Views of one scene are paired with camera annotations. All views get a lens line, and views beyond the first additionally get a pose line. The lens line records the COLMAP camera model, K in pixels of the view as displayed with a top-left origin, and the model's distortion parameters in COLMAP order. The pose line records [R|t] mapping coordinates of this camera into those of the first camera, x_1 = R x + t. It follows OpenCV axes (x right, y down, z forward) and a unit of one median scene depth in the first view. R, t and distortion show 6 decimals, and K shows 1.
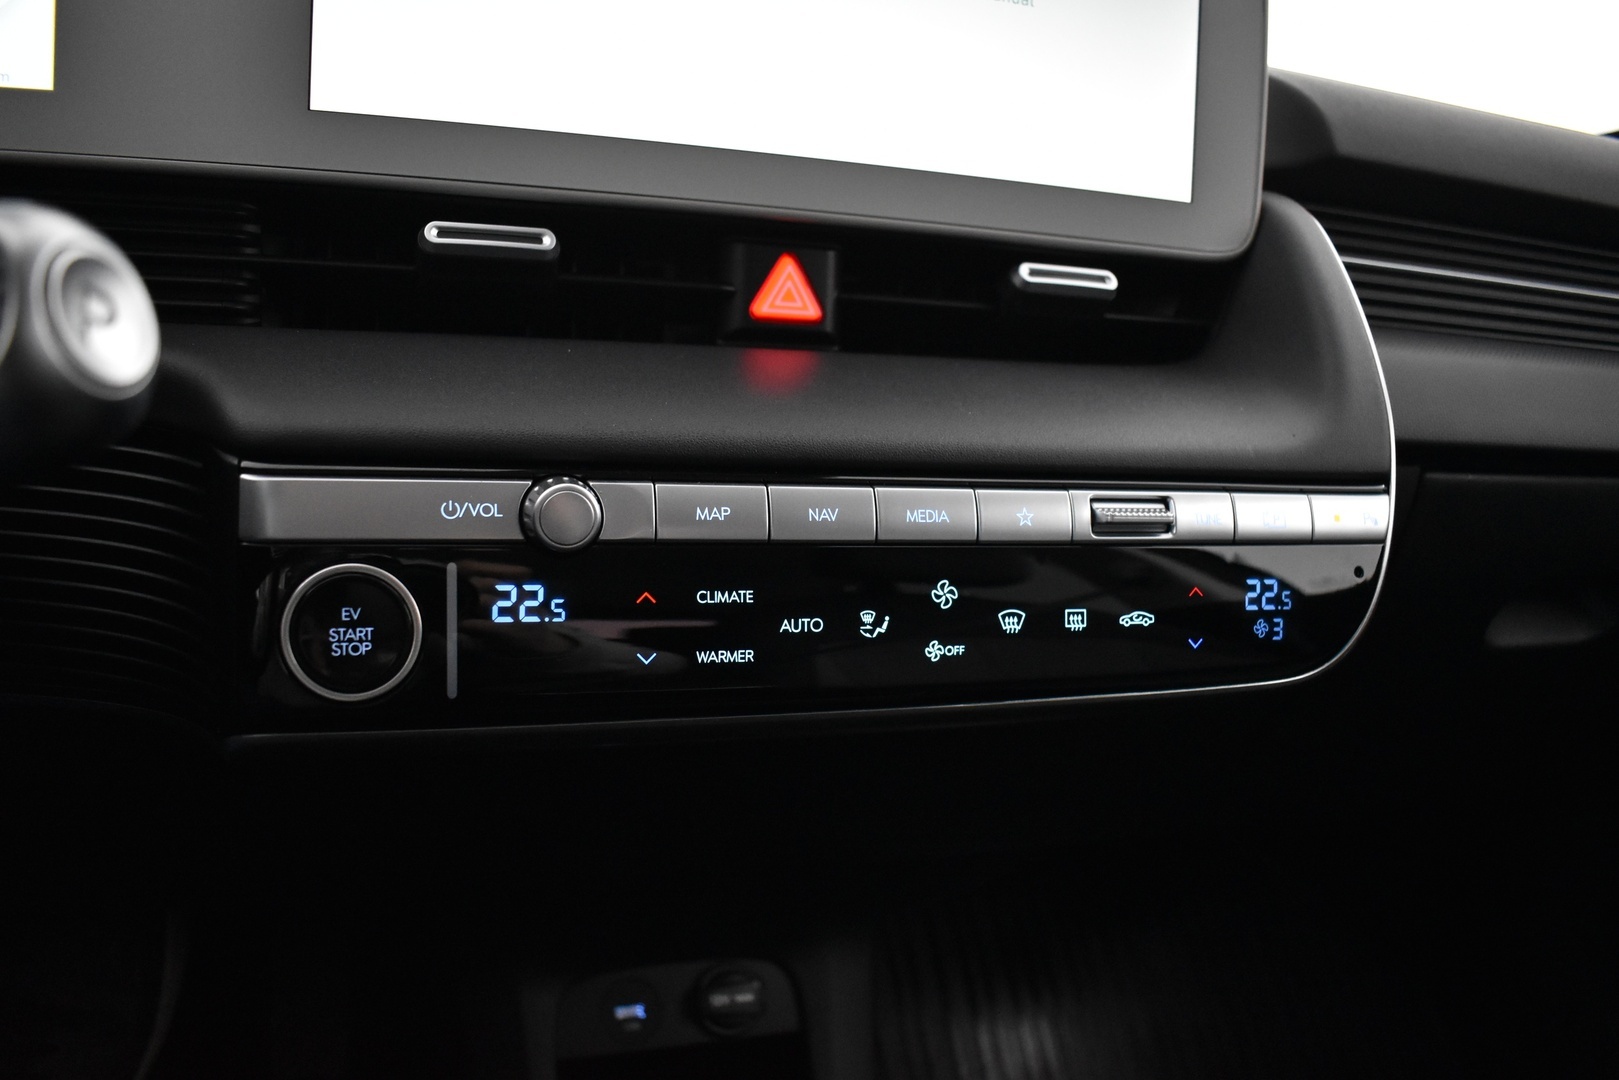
lens RADIAL K [[1227.5, 0, 809.5], [0, 1227.5, 540.0], [0, 0, 1]] dist [-0.047735, 0.000437]
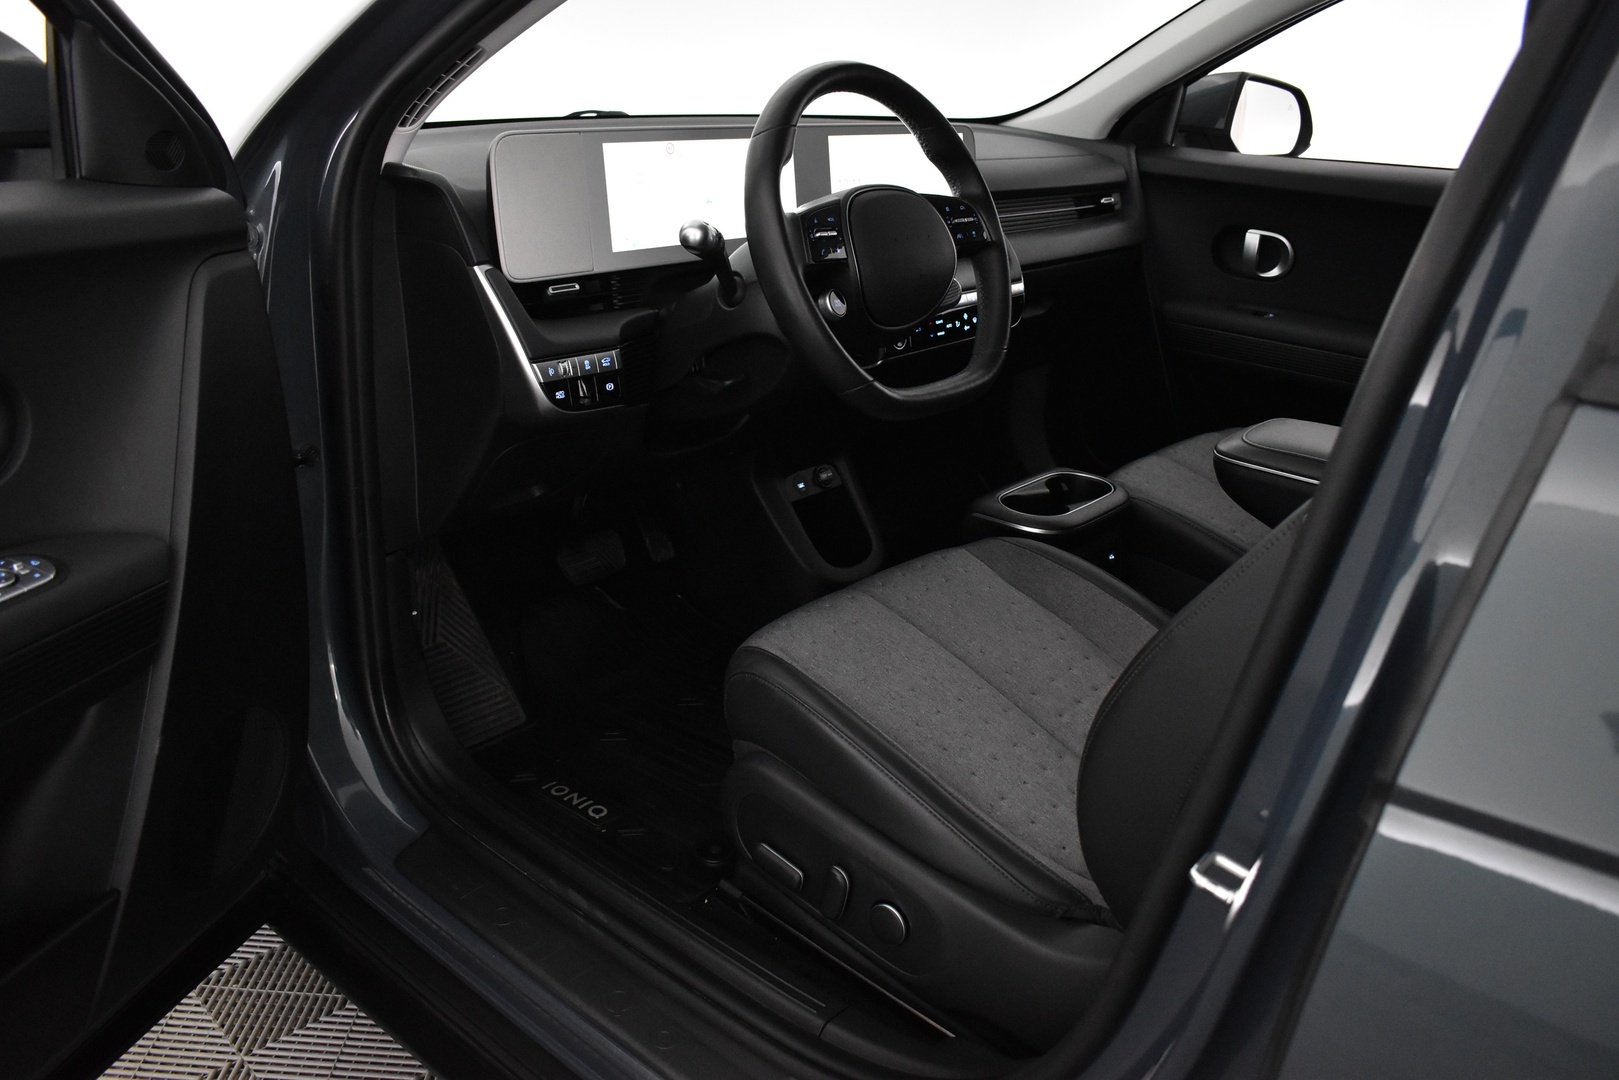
lens RADIAL K [[1227.5, 0, 809.5], [0, 1227.5, 540.0], [0, 0, 1]] dist [-0.047735, 0.000437]
pose [[0.851183, -0.231545, 0.471036, -2.937233], [0.144123, 0.966046, 0.214437, -0.231696], [-0.504695, -0.114638, 0.855653, -2.981926]]
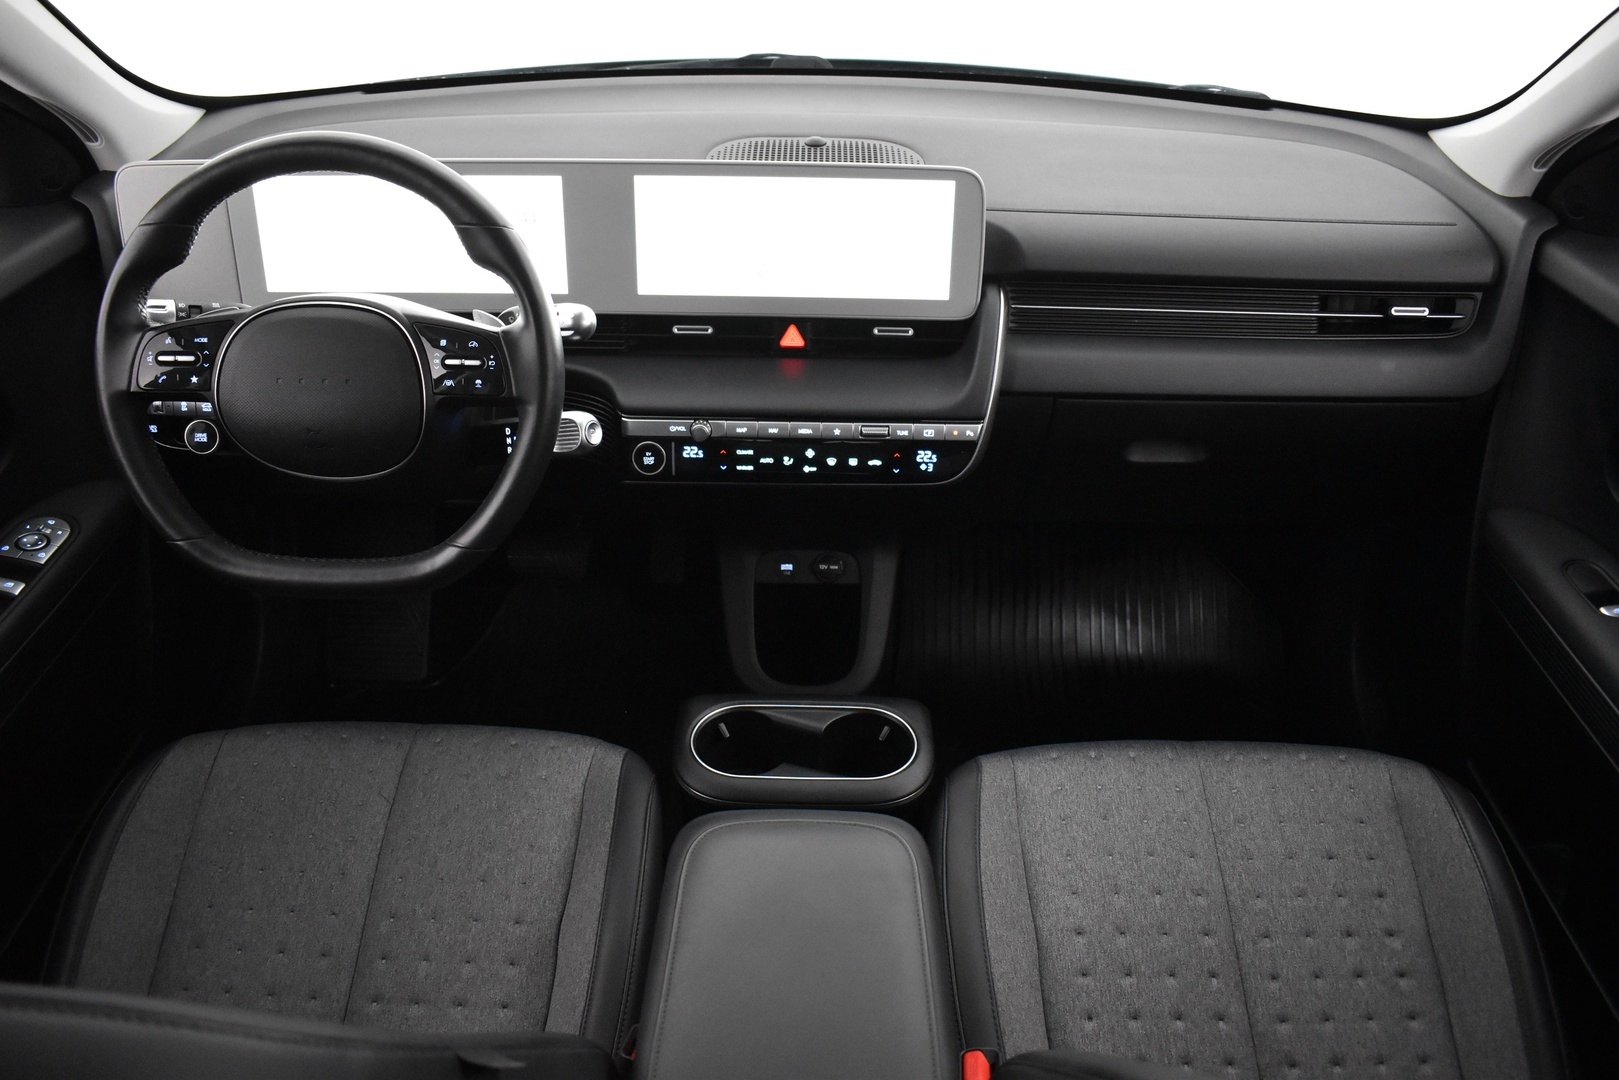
lens RADIAL K [[1227.5, 0, 809.5], [0, 1227.5, 540.0], [0, 0, 1]] dist [-0.047735, 0.000437]
pose [[0.943821, 0.116655, -0.309181, 1.204196], [-0.013838, 0.948750, 0.315724, -0.814777], [0.330167, -0.293709, 0.897065, -2.171847]]
